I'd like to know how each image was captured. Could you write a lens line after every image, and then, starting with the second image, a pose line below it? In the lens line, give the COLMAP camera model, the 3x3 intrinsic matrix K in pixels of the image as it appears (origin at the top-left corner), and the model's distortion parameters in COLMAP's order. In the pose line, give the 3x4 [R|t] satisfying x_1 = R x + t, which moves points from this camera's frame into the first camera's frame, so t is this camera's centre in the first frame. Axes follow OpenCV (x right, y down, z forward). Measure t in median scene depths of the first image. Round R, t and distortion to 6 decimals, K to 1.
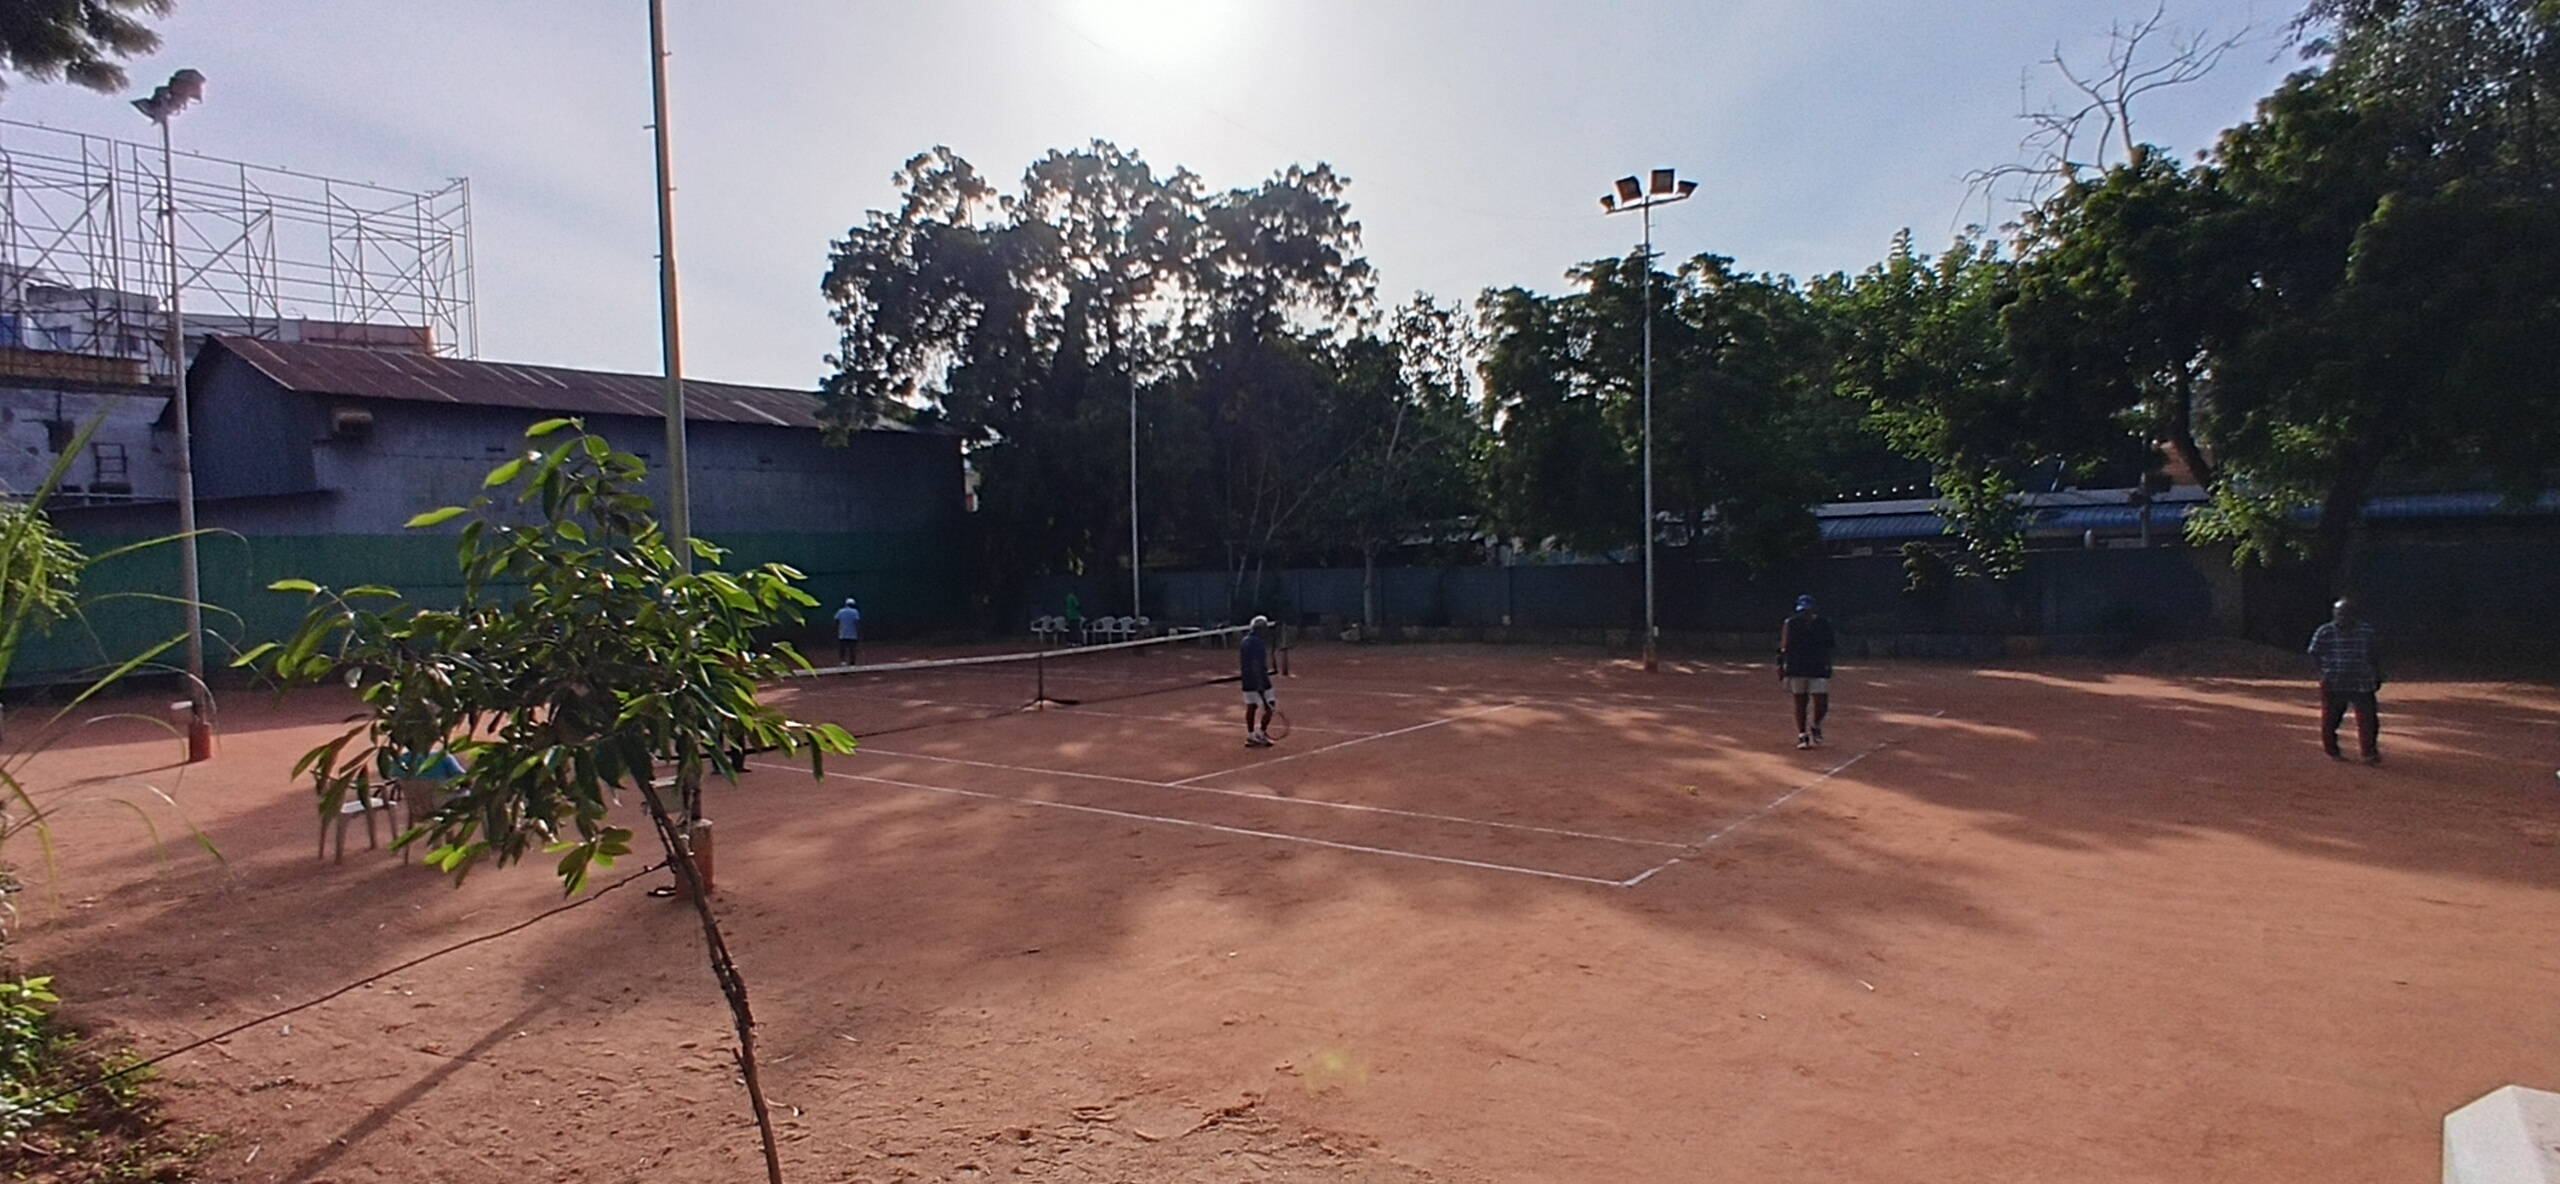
lens RADIAL K [[1316.3, 0, 1258.9], [0, 1316.3, 638.9], [0, 0, 1]] dist [-0.001537, -0.001335]
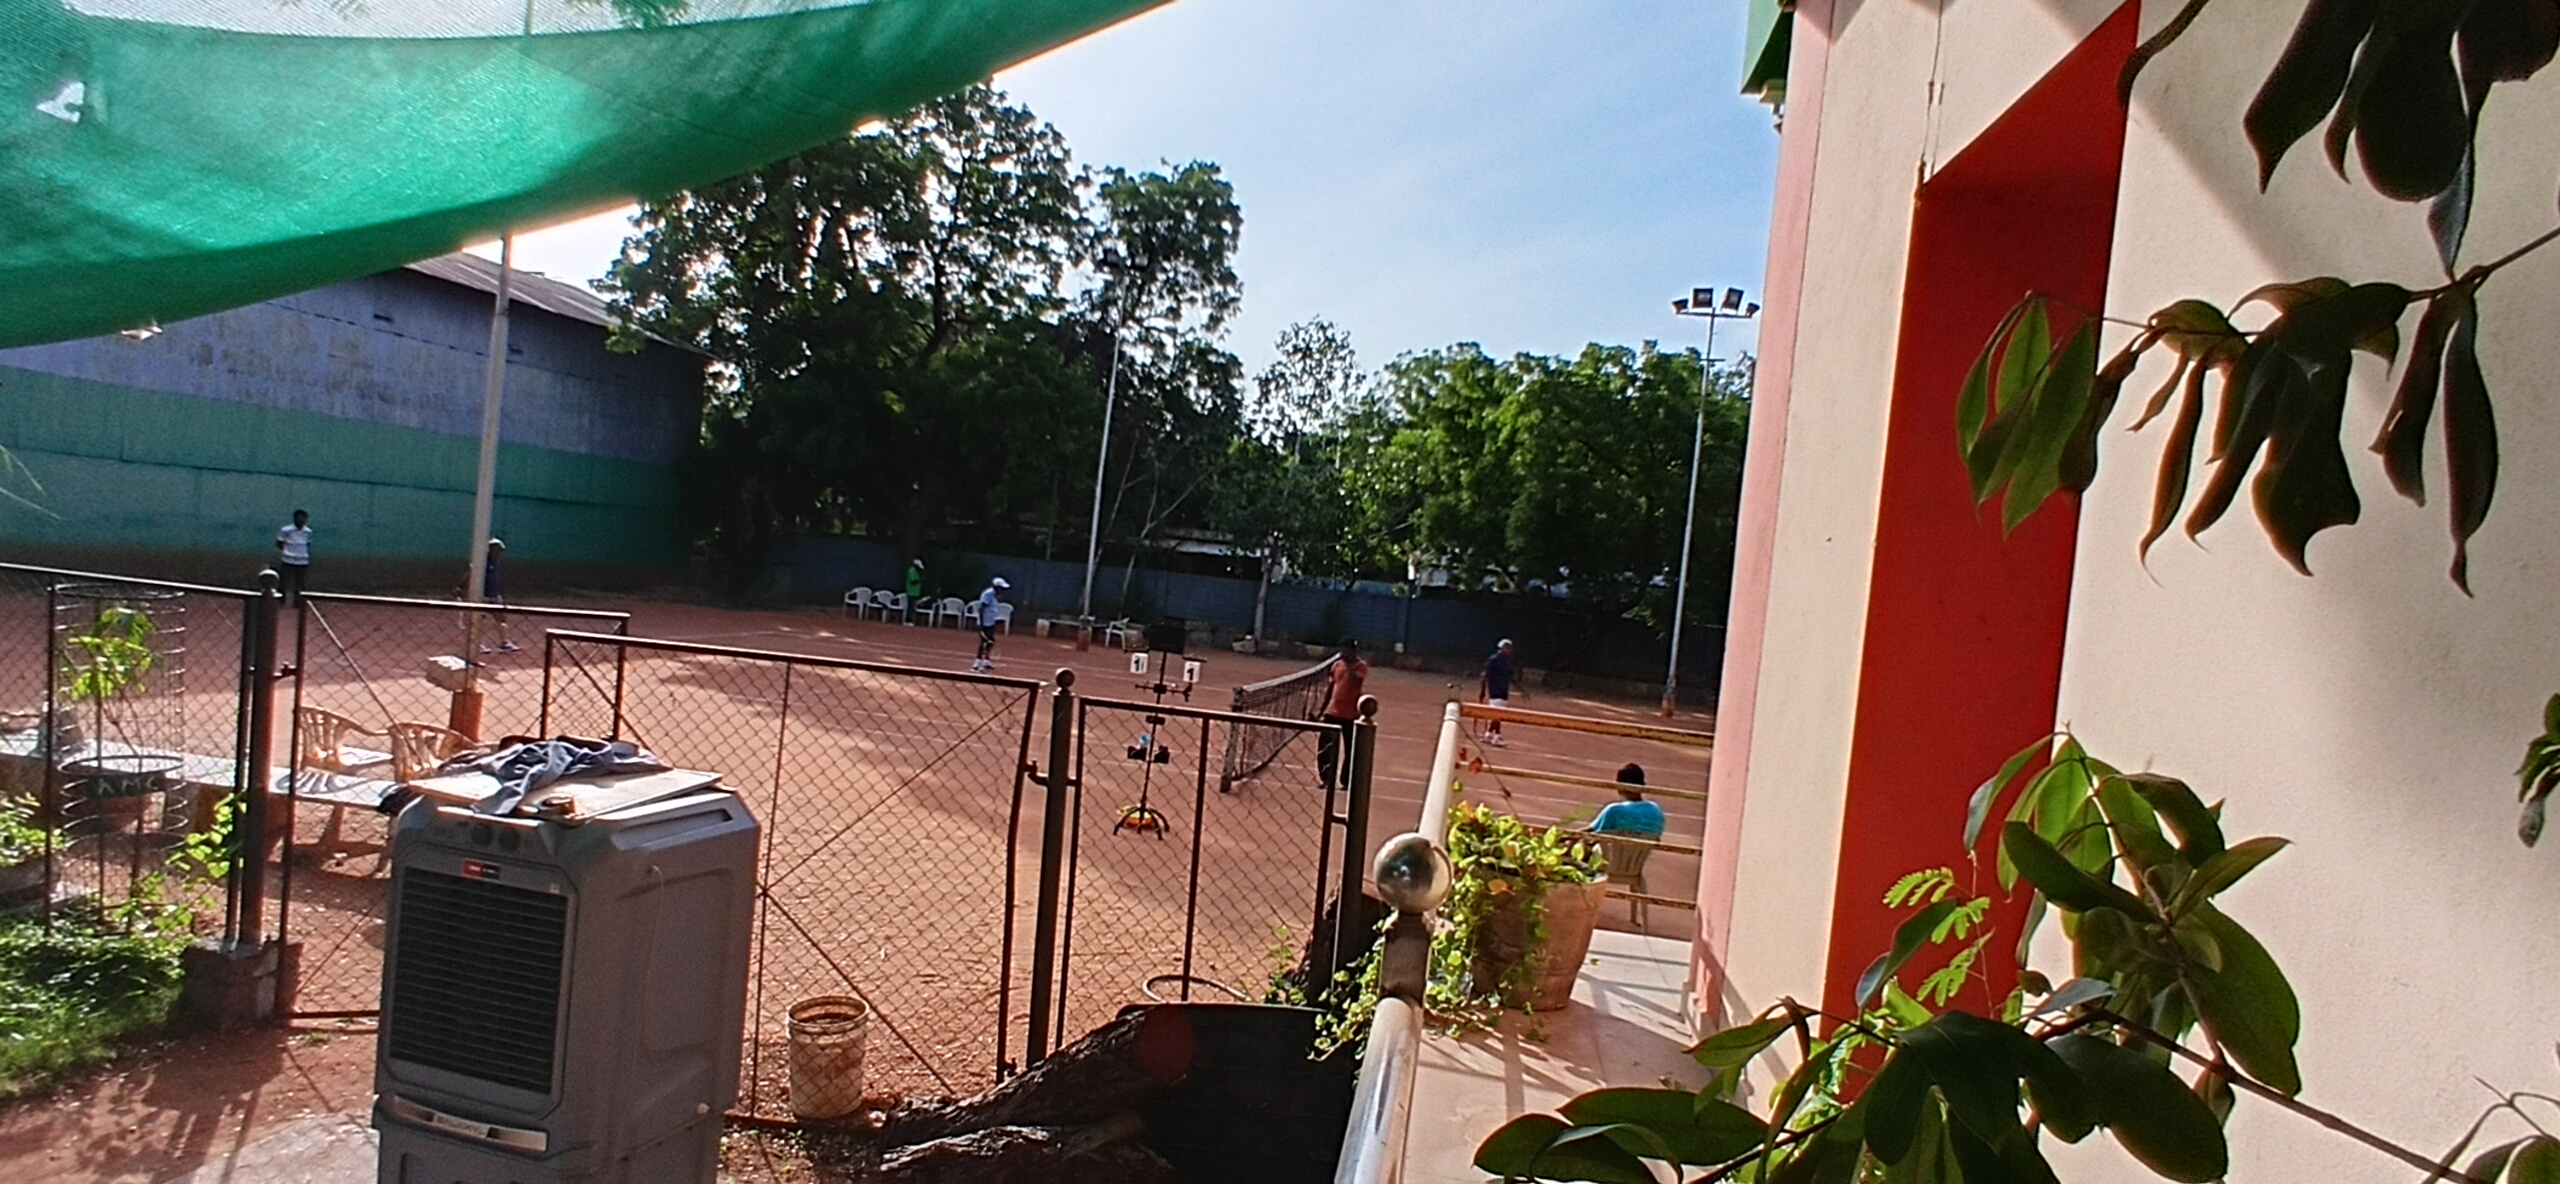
lens RADIAL K [[1316.3, 0, 1272.7], [0, 1316.3, 609.2], [0, 0, 1]] dist [-0.001537, -0.001335]
pose [[0.875412, 0.101934, 0.472507, -0.360241], [-0.094238, 0.994746, -0.040003, 0.006488], [-0.474102, -0.009509, 0.880419, 0.103382]]
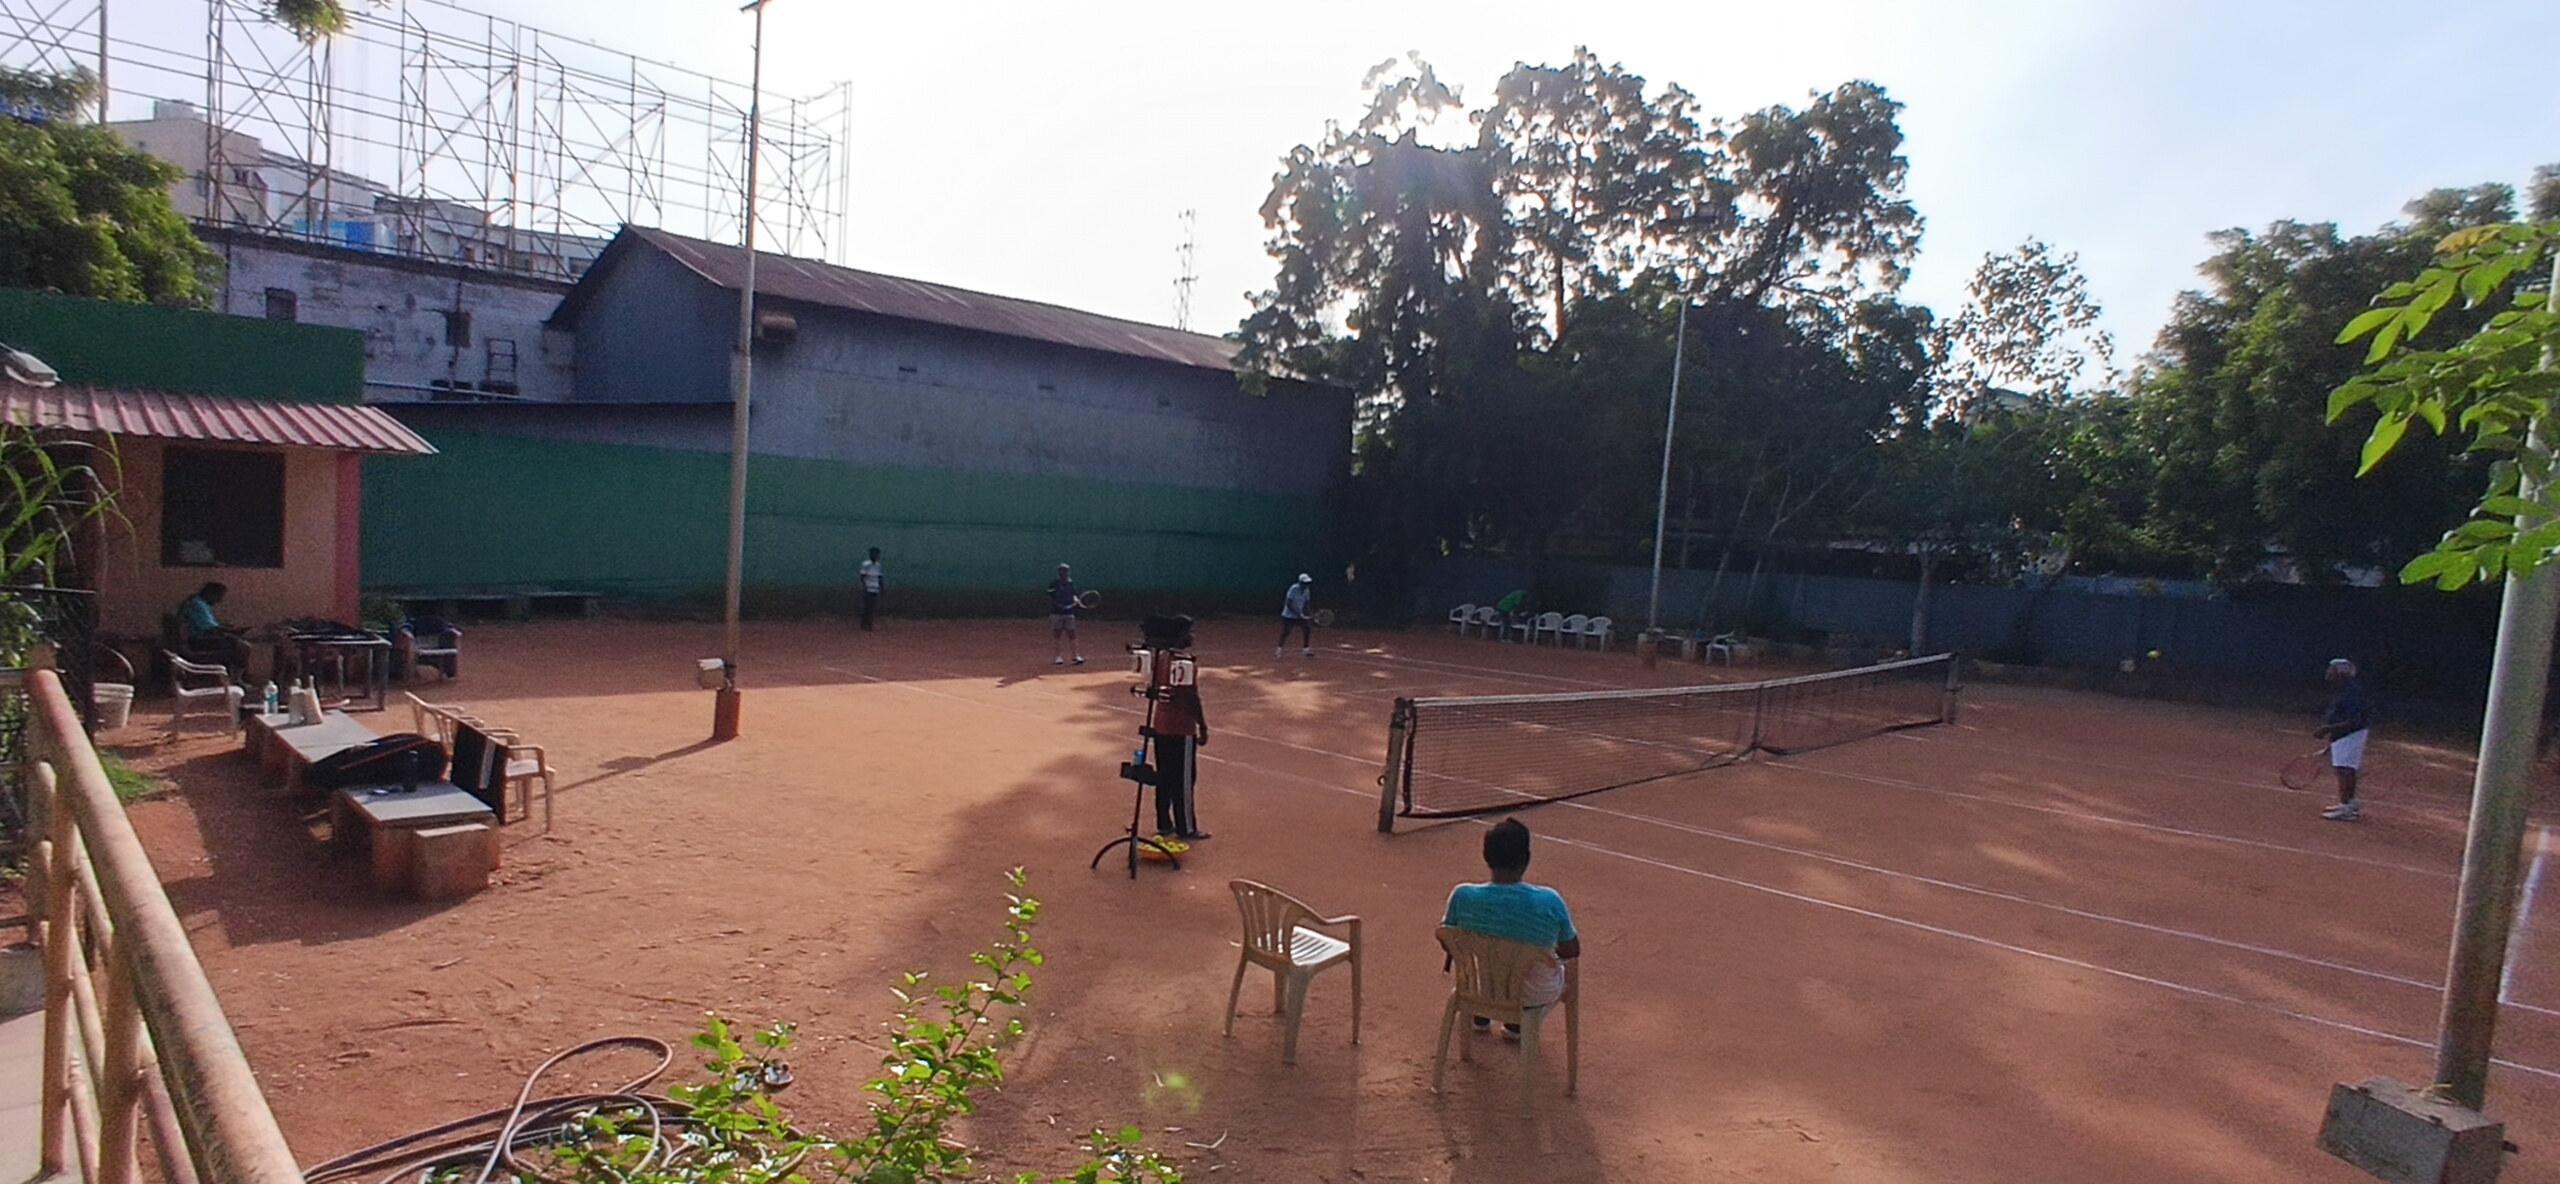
lens RADIAL K [[1316.3, 0, 1255.4], [0, 1316.3, 628.2], [0, 0, 1]] dist [-0.001537, -0.001335]
pose [[0.987040, 0.085871, -0.135565, -0.194376], [-0.084630, 0.996301, 0.014905, -0.003254], [0.136343, -0.003239, 0.990656, 0.139896]]
